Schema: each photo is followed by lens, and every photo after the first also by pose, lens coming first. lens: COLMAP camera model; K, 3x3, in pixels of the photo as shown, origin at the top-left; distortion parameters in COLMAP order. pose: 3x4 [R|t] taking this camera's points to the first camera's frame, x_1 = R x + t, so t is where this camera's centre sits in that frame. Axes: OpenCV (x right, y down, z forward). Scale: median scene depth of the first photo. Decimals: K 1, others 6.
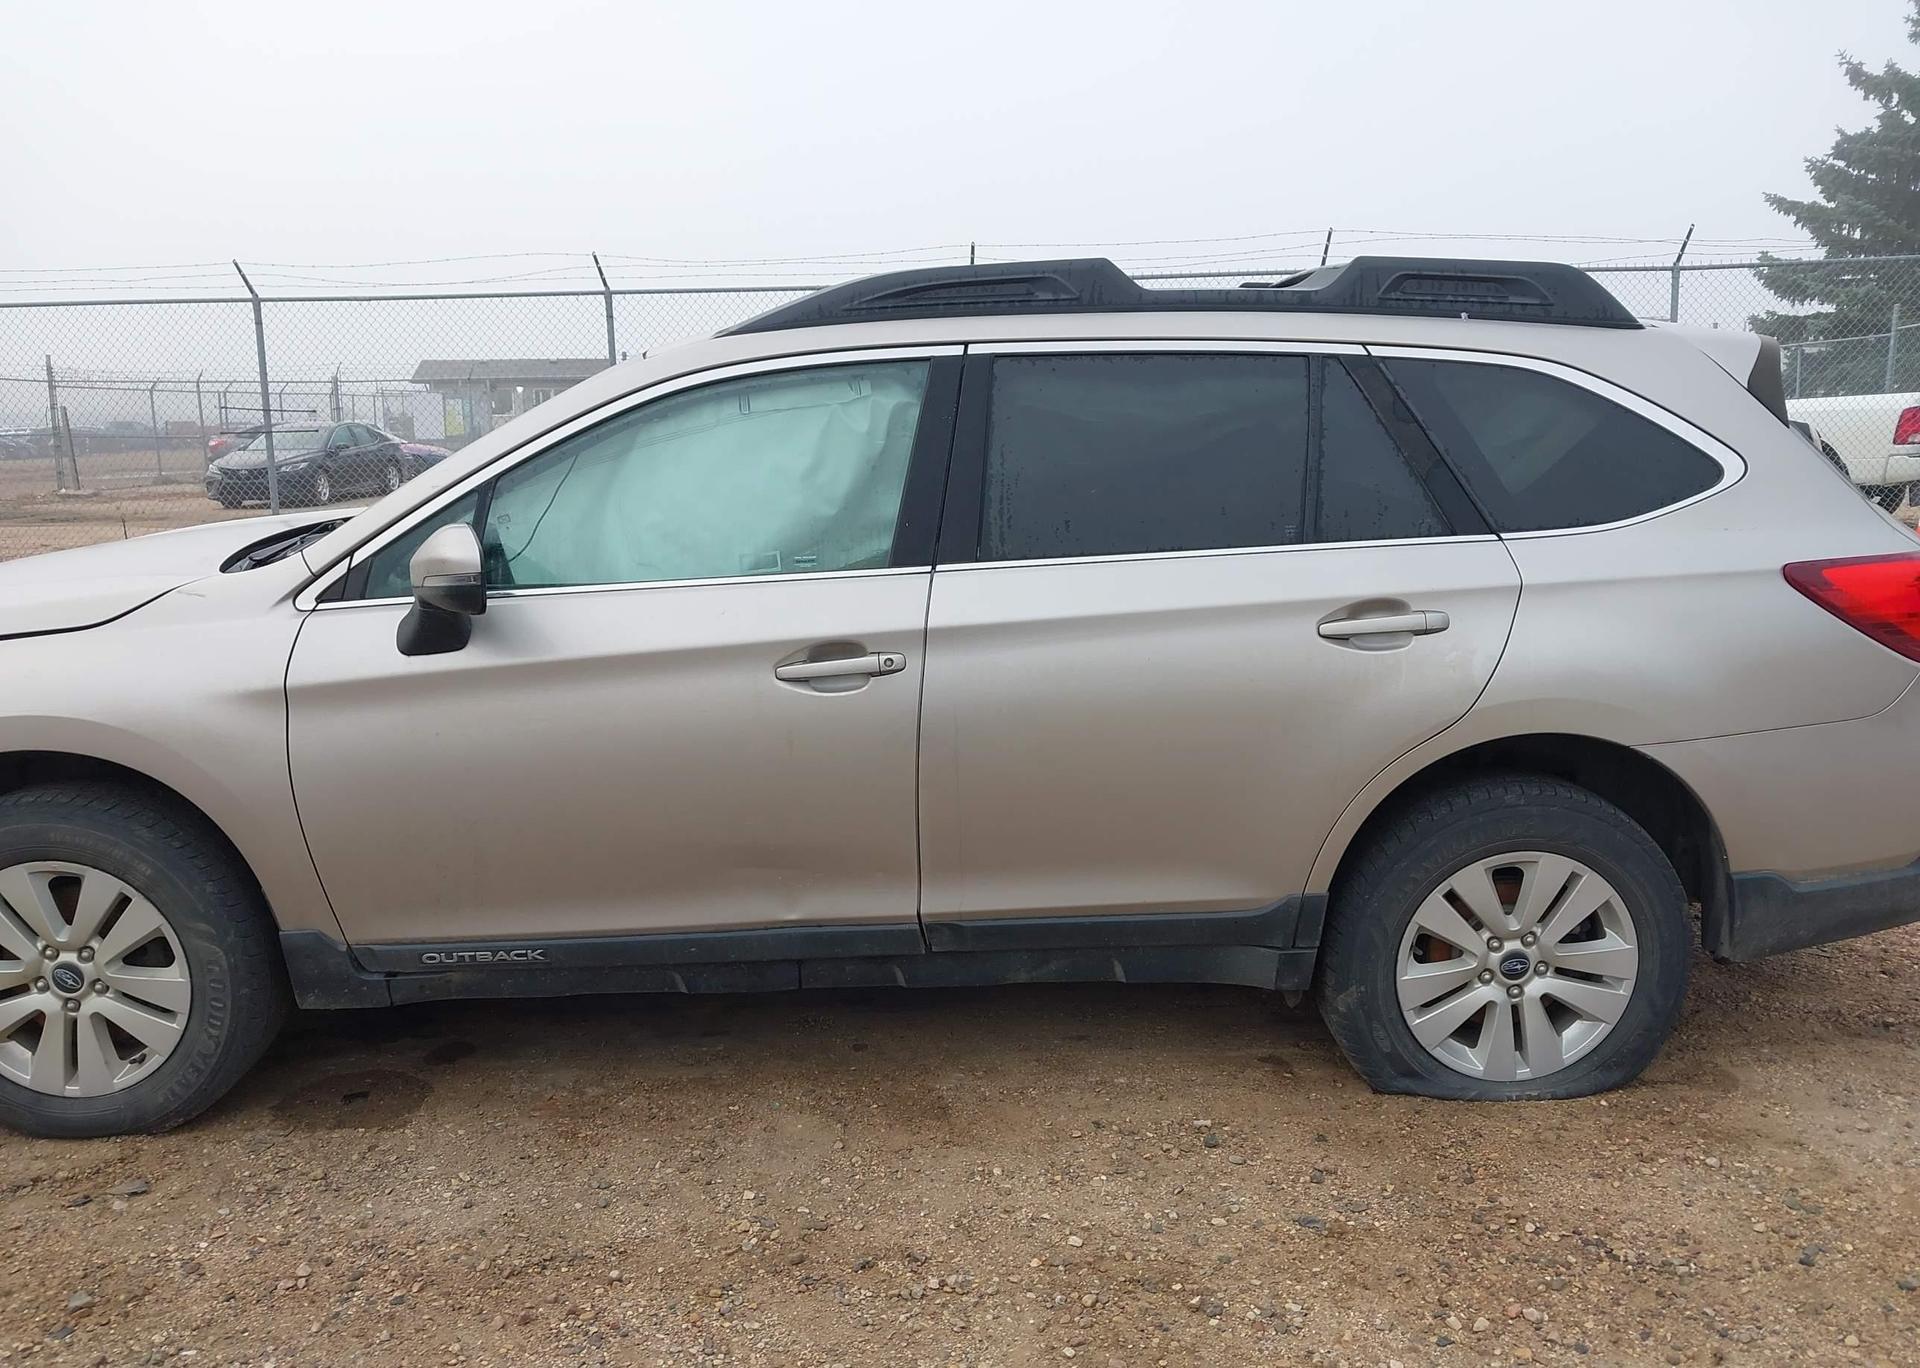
lens RADIAL K [[1504.1, 0, 846.0], [0, 1504.1, 681.4], [0, 0, 1]] dist [0.116248, -0.267092]
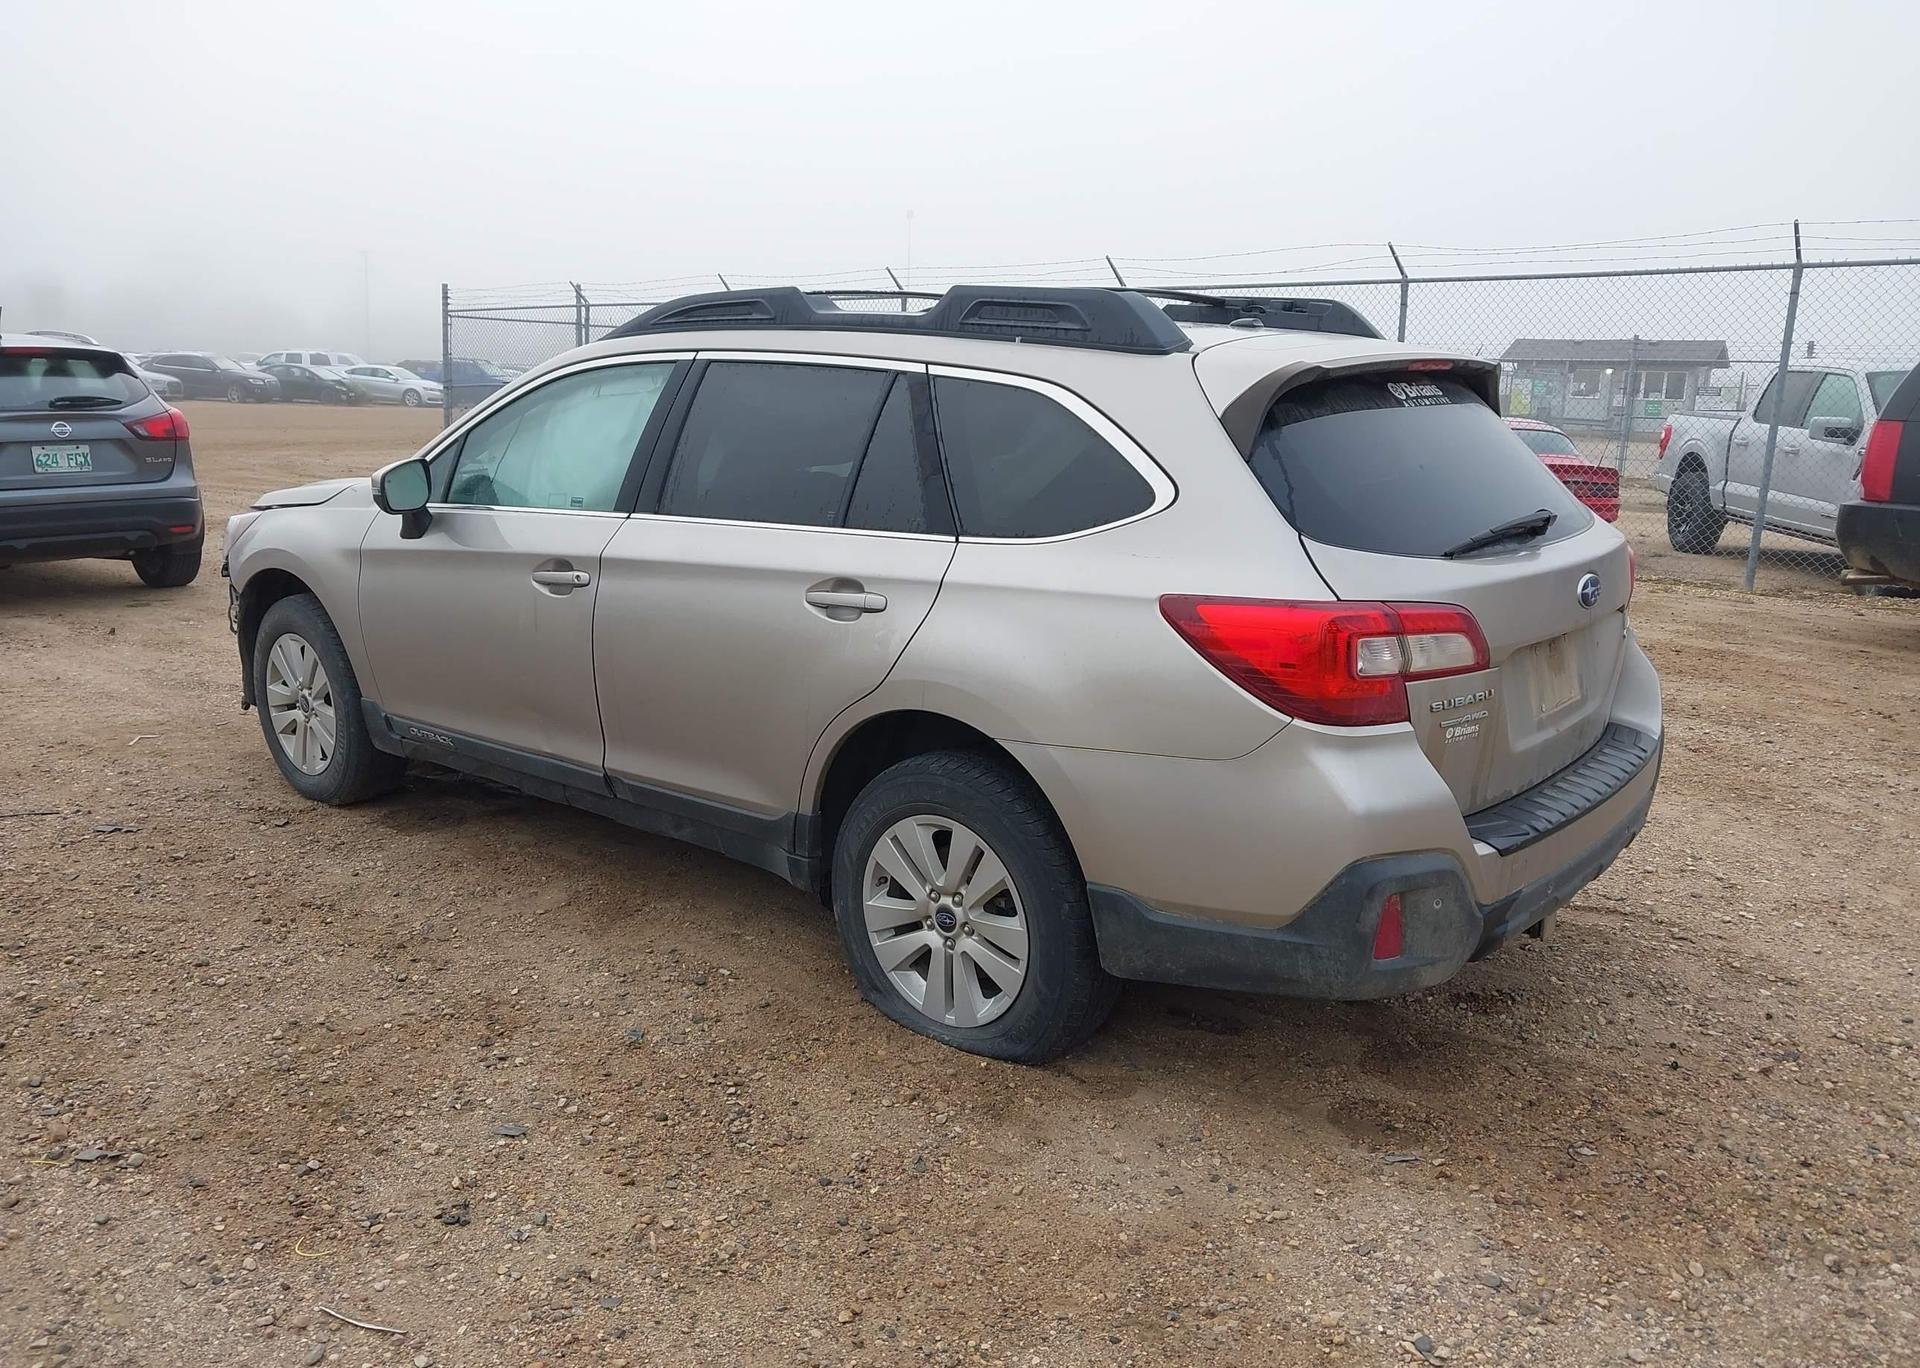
lens RADIAL K [[1482.5, 0, 960.0], [0, 1482.5, 684.0], [0, 0, 1]] dist [0.006724, -0.008548]
pose [[0.767560, 0.167666, -0.618660, 1.101342], [-0.153374, 0.985186, 0.076712, -0.071704], [0.622357, 0.036005, 0.781905, 0.141354]]
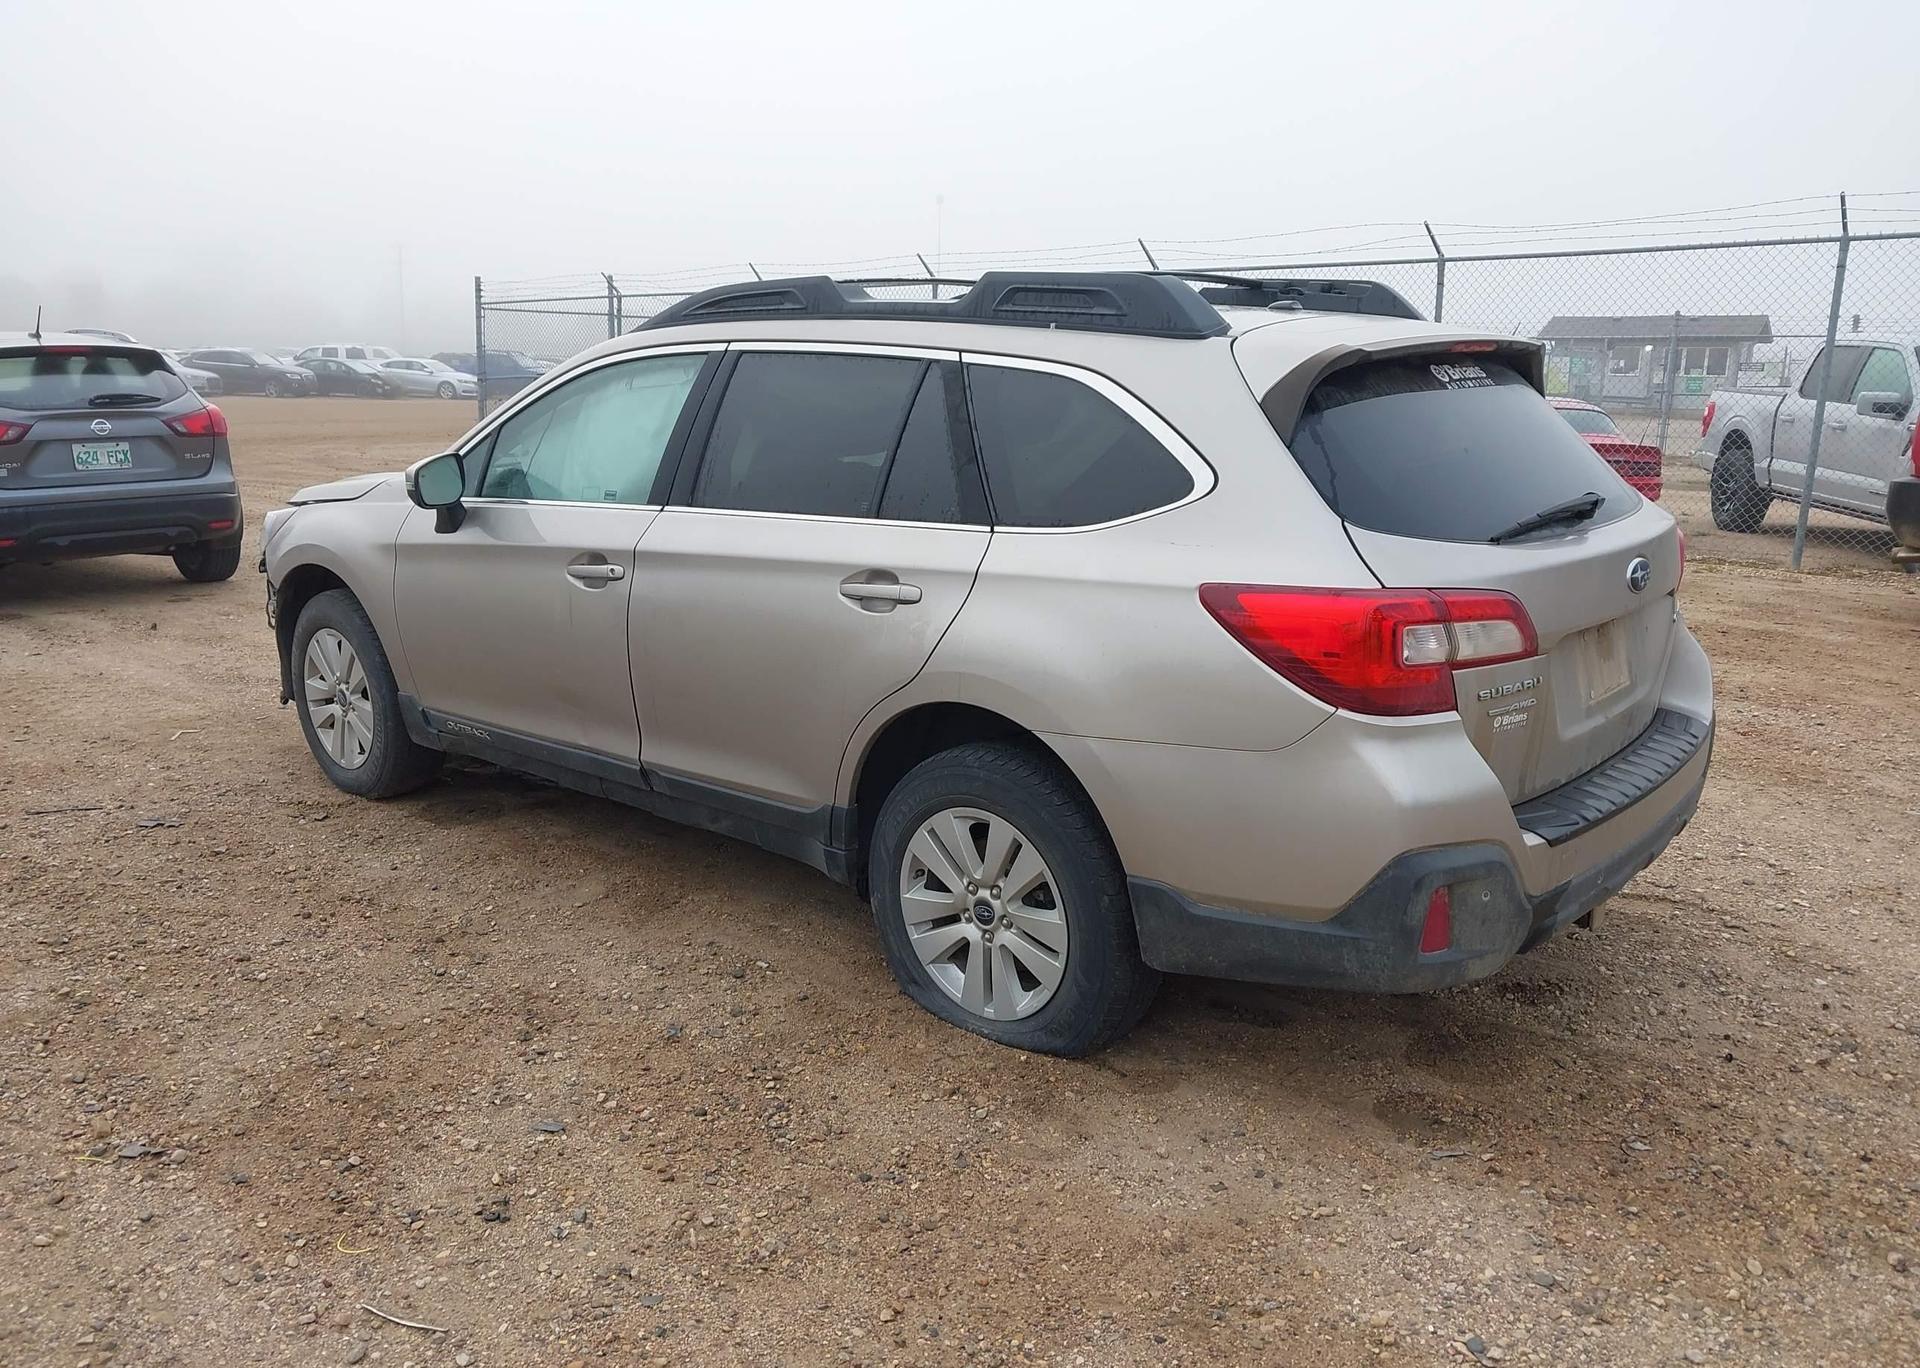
lens RADIAL K [[1482.1, 0, 961.0], [0, 1482.1, 677.8], [0, 0, 1]] dist [0.012239, -0.013771]
pose [[0.755126, 0.164279, -0.634663, 1.093071], [-0.143092, 0.986054, 0.084983, -0.073970], [0.639773, 0.026643, 0.768102, 0.147967]]
